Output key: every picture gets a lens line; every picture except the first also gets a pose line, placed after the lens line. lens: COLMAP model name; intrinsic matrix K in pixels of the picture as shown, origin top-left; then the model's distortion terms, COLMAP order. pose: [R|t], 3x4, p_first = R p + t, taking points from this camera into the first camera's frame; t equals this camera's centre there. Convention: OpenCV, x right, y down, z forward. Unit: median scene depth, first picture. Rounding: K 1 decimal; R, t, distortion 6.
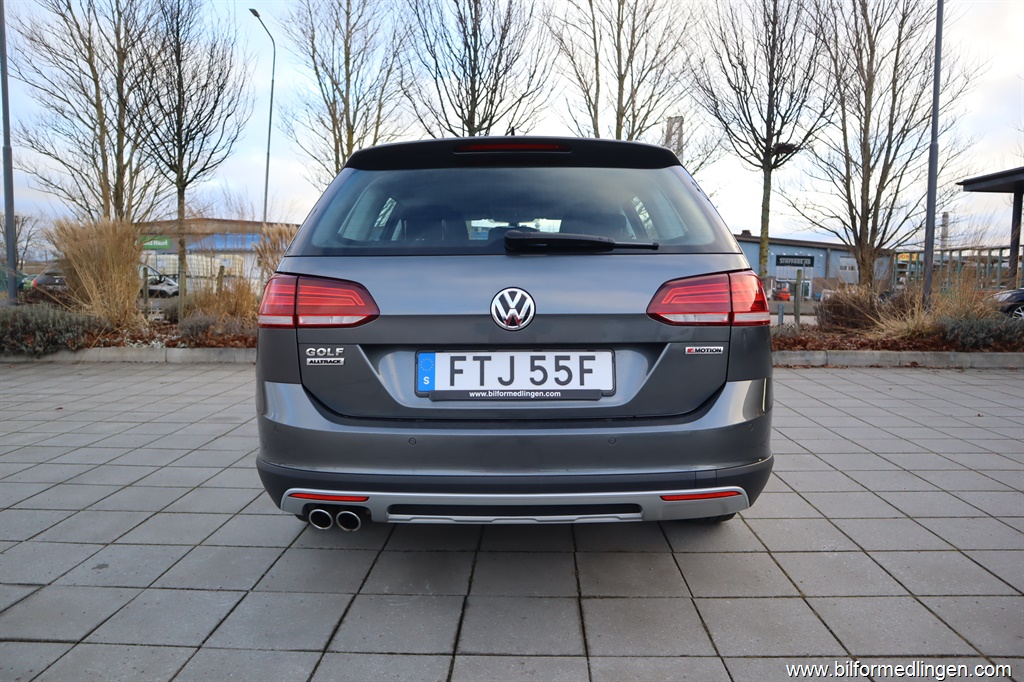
lens RADIAL K [[711.7, 0, 511.0], [0, 711.7, 326.9], [0, 0, 1]] dist [-0.122281, 0.078754]
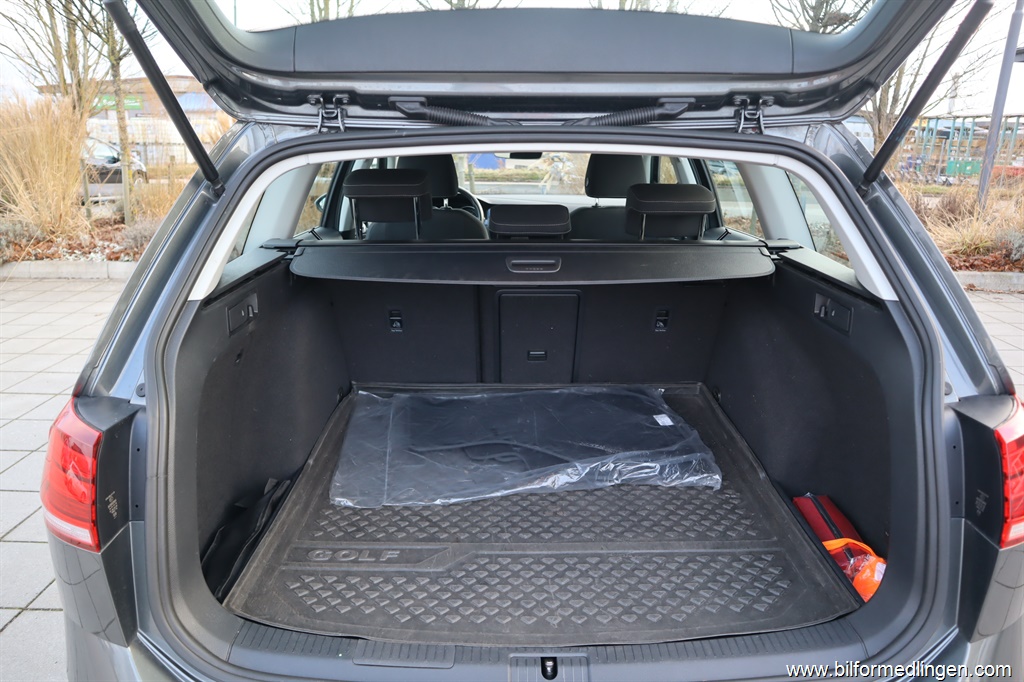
lens RADIAL K [[711.7, 0, 511.0], [0, 711.7, 326.9], [0, 0, 1]] dist [-0.122281, 0.078754]
pose [[0.999915, 0.003694, 0.012532, -0.007238], [-0.006082, 0.980536, 0.196247, -0.056768], [-0.011563, -0.196306, 0.980474, 0.133525]]
